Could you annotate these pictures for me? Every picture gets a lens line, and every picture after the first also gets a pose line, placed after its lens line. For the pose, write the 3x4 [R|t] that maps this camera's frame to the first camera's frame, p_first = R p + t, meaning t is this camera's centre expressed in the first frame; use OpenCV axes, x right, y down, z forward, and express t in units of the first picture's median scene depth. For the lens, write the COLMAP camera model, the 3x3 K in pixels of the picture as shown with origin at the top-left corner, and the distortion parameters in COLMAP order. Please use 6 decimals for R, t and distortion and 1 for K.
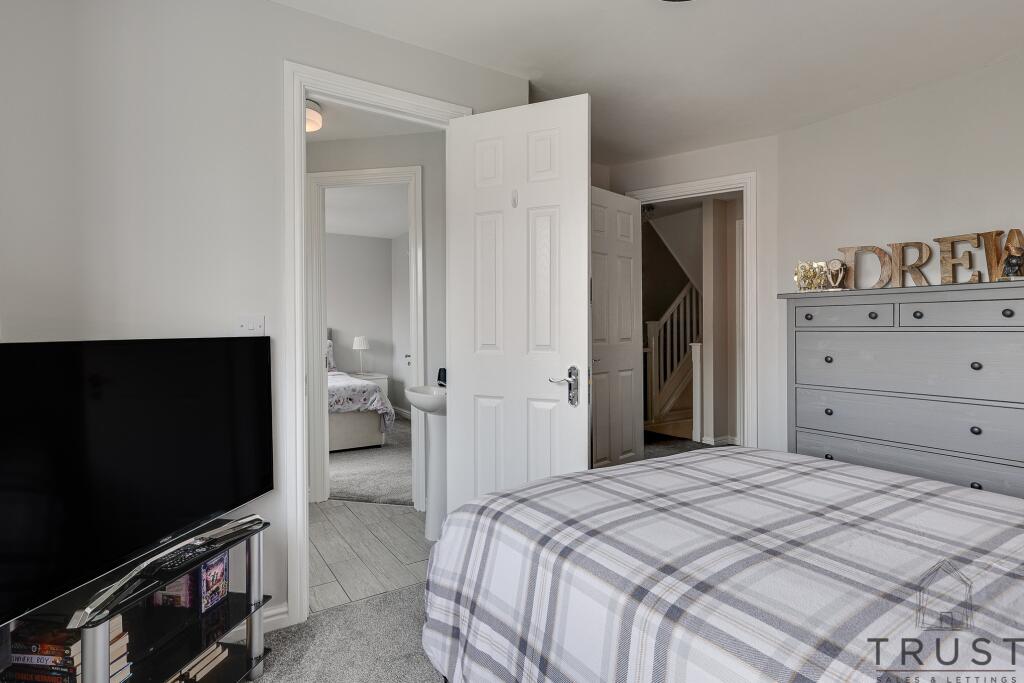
lens RADIAL K [[524.1, 0, 508.8], [0, 524.1, 337.6], [0, 0, 1]] dist [-0.000111, -0.000733]
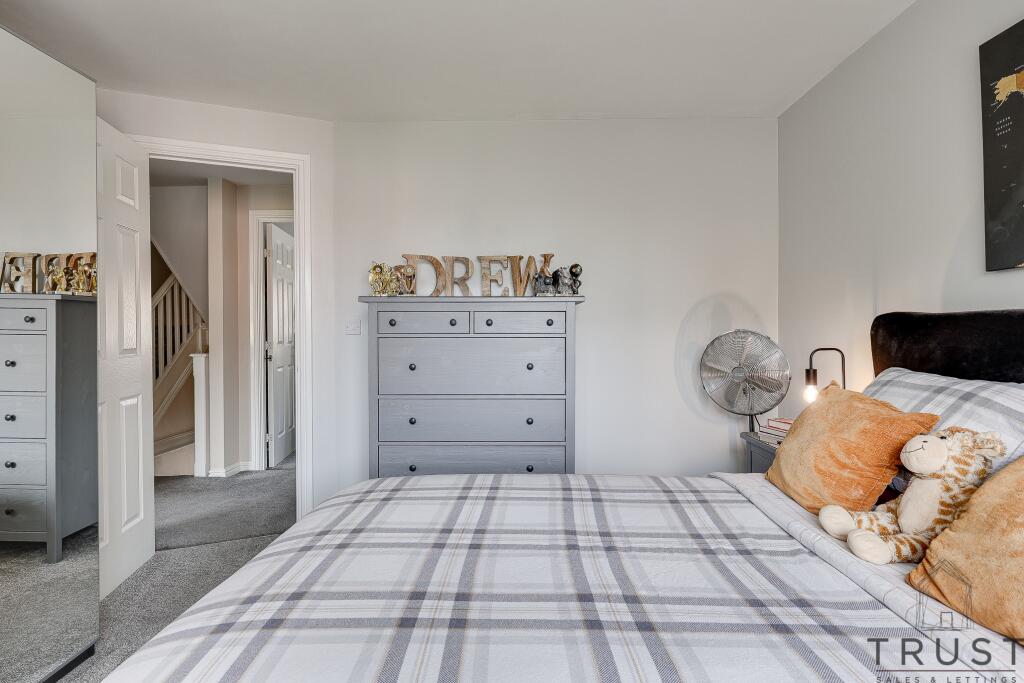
lens RADIAL K [[524.1, 0, 508.8], [0, 524.1, 337.6], [0, 0, 1]] dist [-0.000111, -0.000733]
pose [[0.545580, -0.001327, 0.838058, -0.107989], [0.013727, 0.999879, -0.007353, -0.002938], [-0.837946, 0.015515, 0.545532, 0.333593]]
